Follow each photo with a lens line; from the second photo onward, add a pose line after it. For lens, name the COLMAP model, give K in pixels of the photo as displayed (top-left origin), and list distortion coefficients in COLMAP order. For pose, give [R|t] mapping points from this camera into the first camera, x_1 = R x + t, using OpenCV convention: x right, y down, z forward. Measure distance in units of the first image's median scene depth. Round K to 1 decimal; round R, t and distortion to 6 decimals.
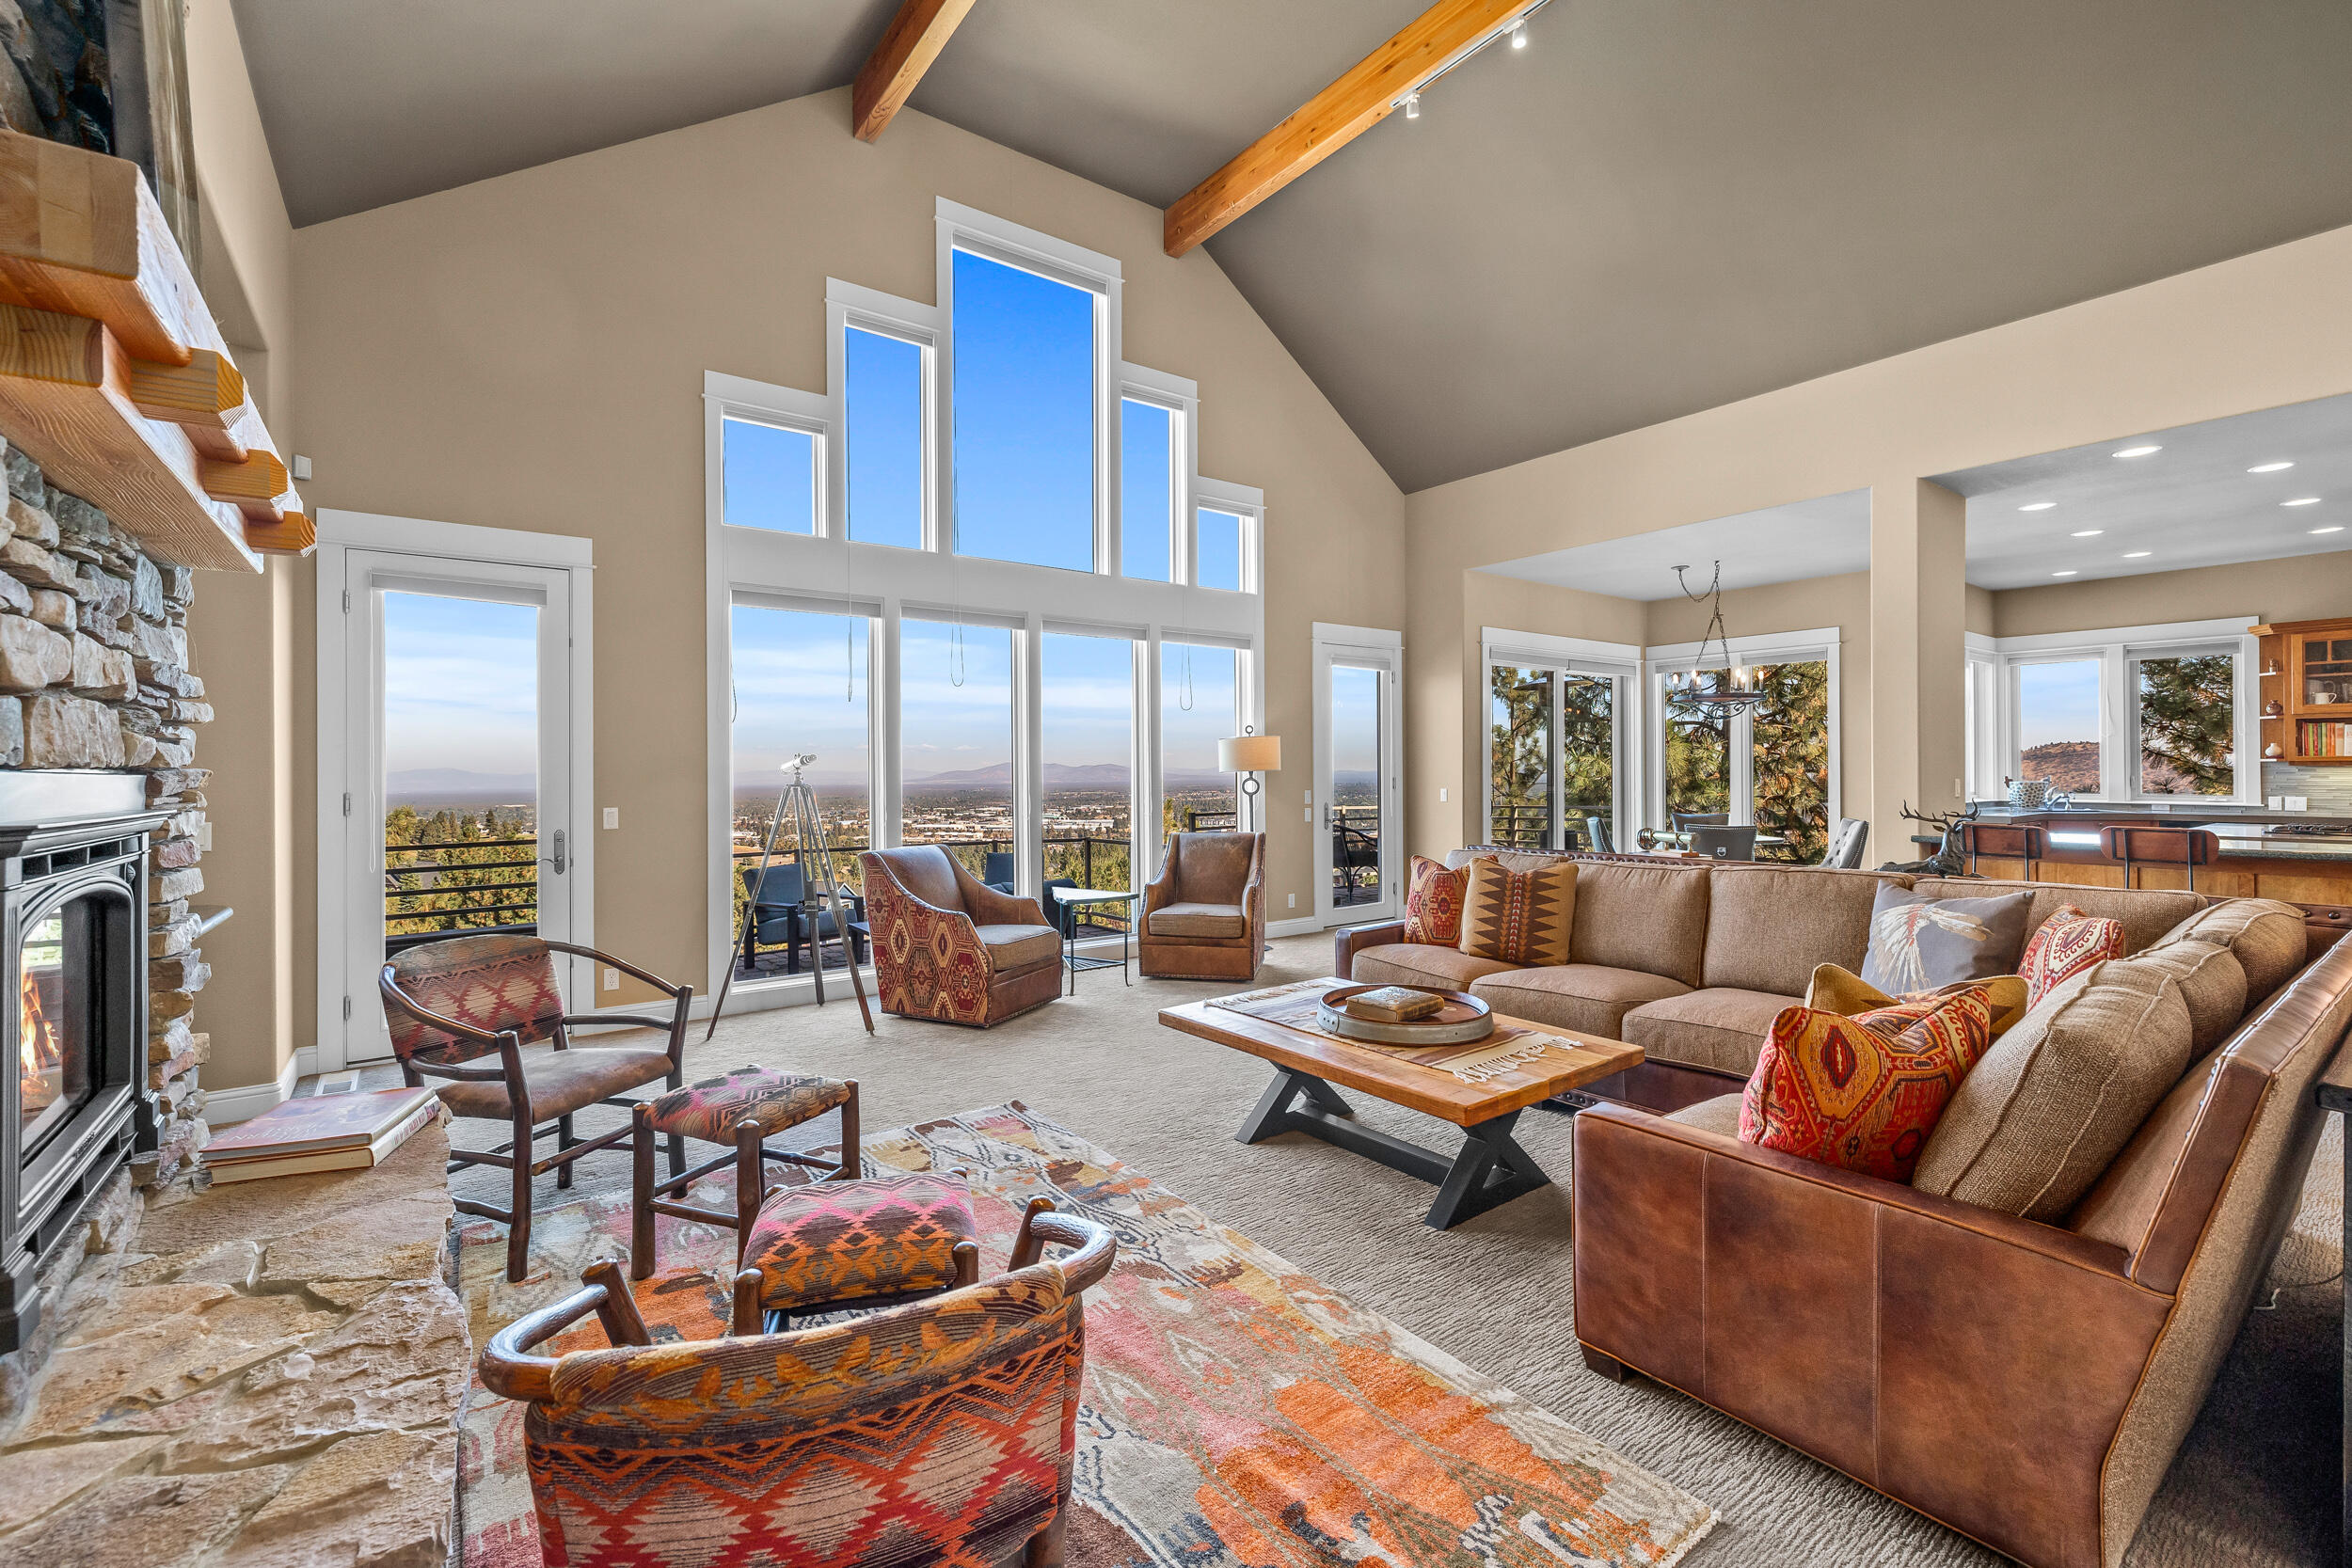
lens RADIAL K [[1001.6, 0, 1170.3], [0, 1001.6, 766.2], [0, 0, 1]] dist [0.003991, 0.000002]
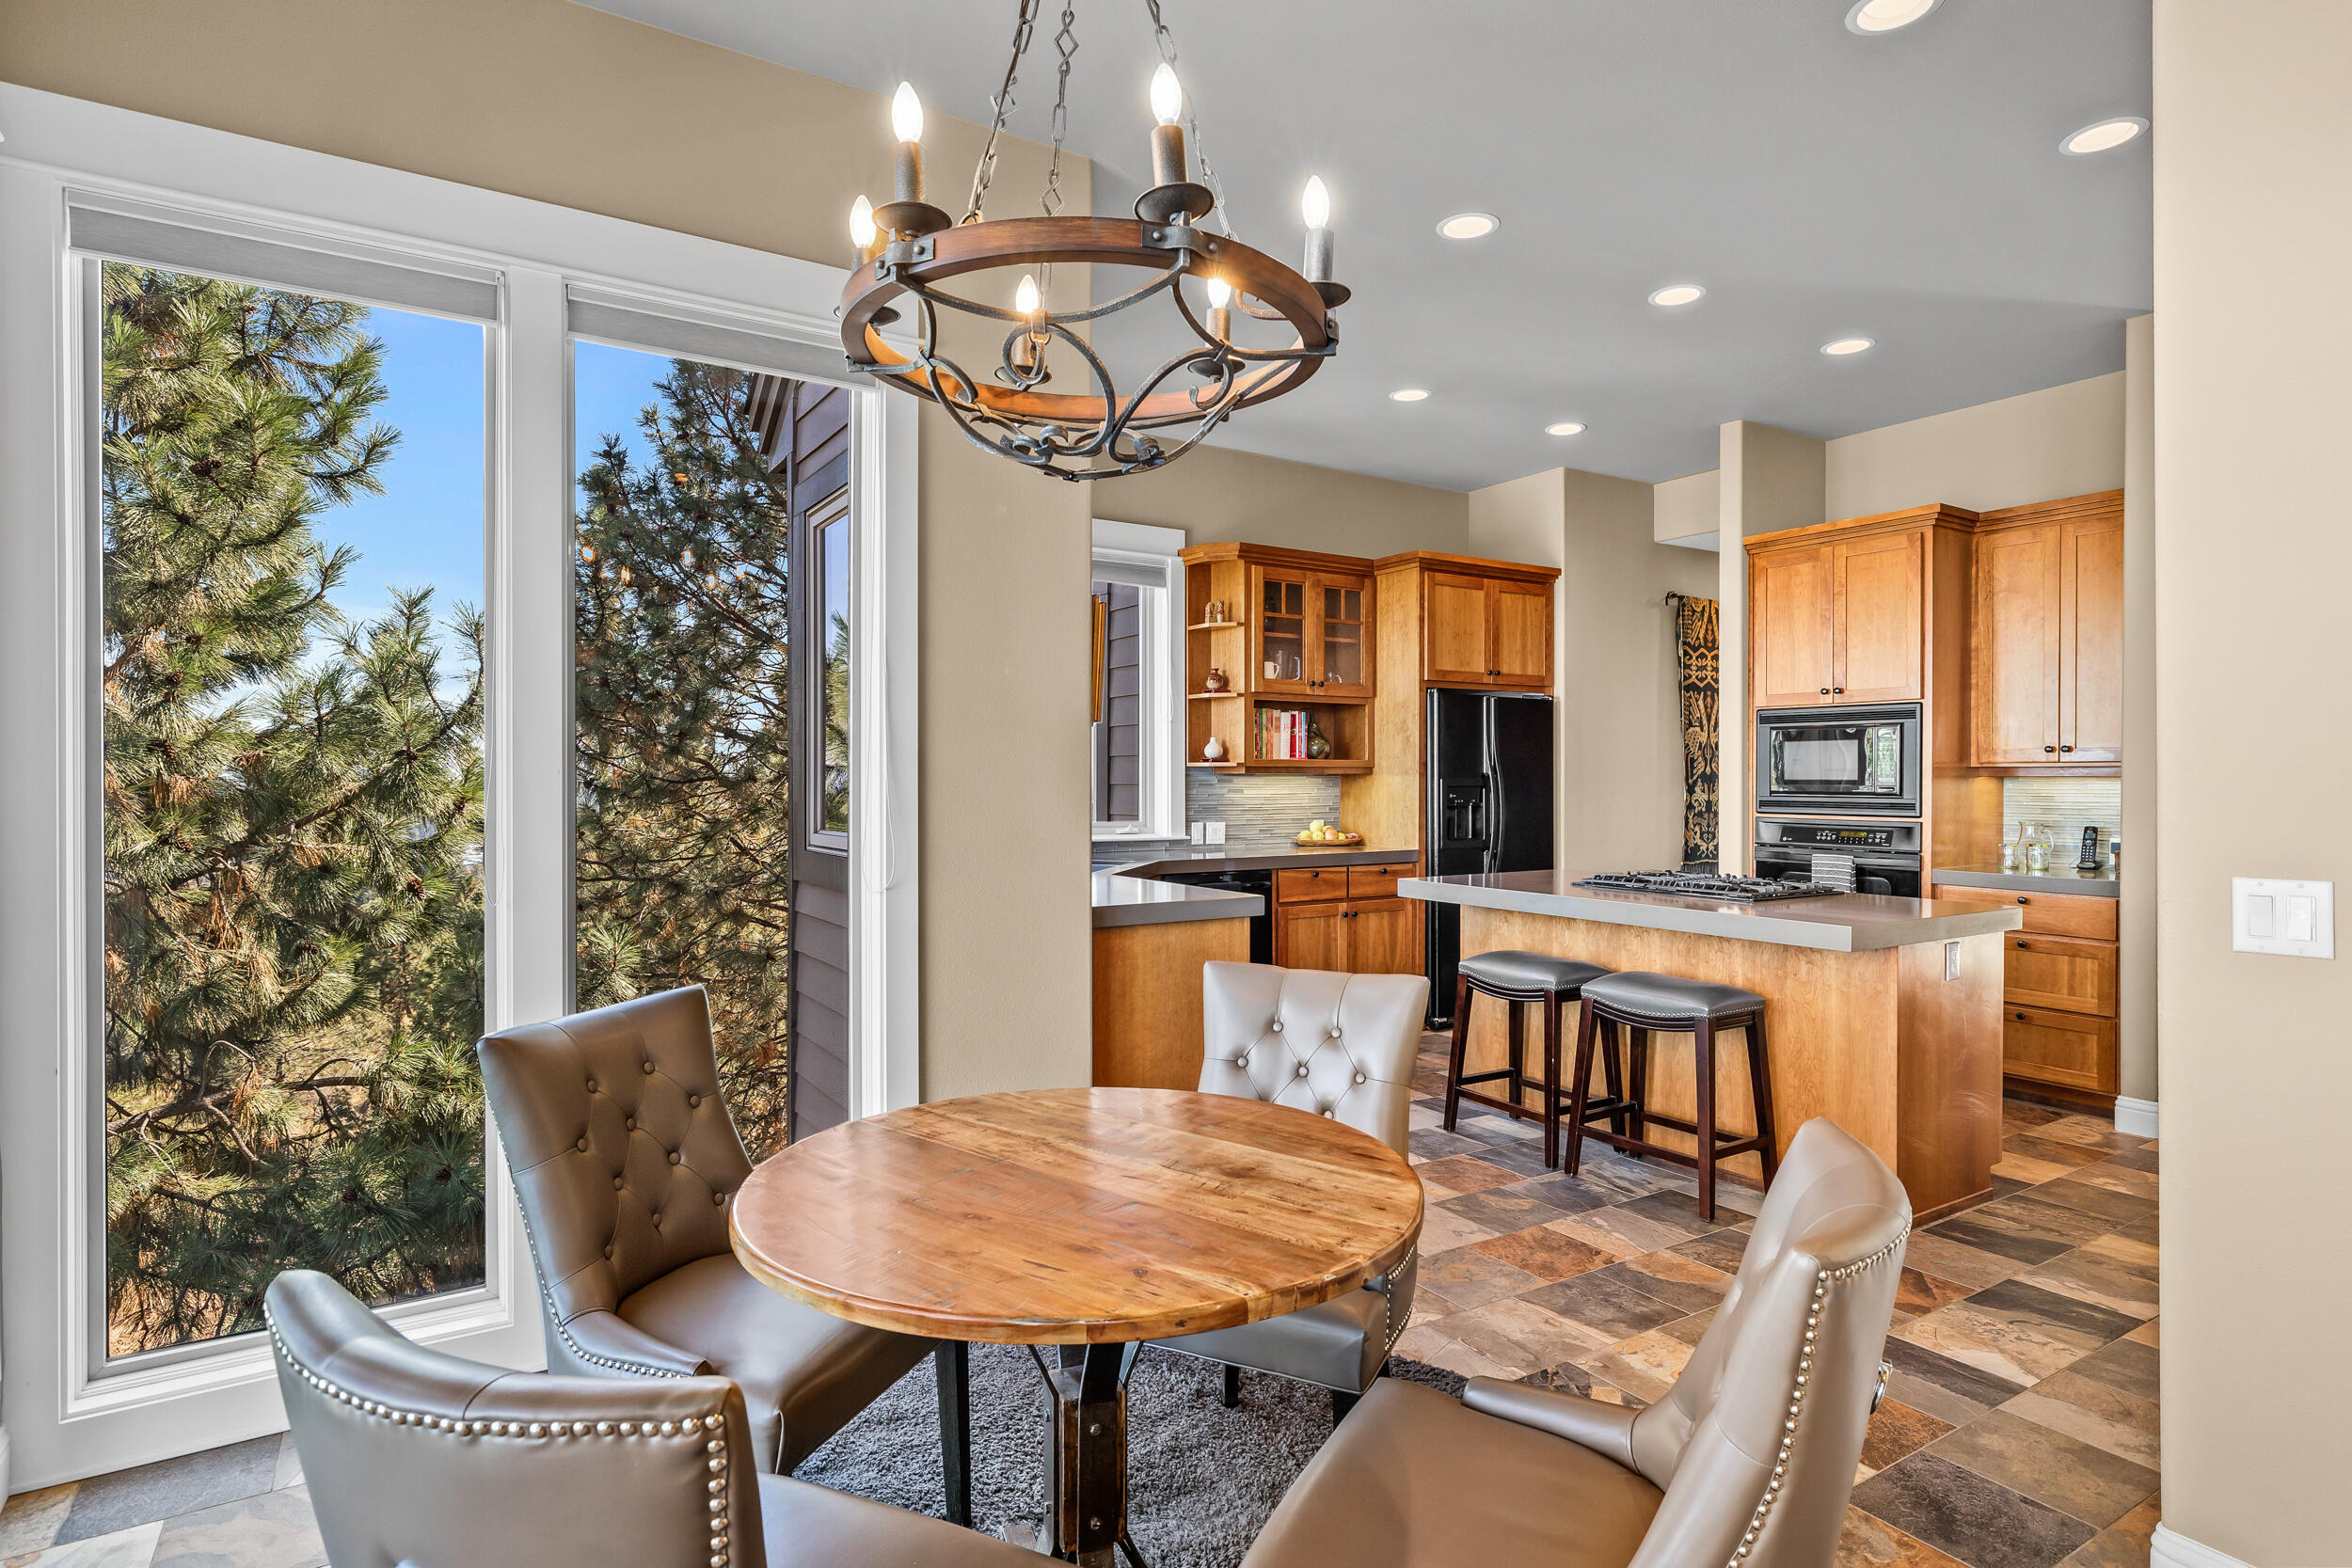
lens RADIAL K [[1208.2, 0, 1168.1], [0, 1208.2, 779.9], [0, 0, 1]] dist [-0.001626, 0.002912]
pose [[0.066324, 0.001399, 0.997797, 0.464526], [-0.004090, 0.999991, -0.001130, 0.005845], [-0.997790, -0.004006, 0.066329, 1.296904]]
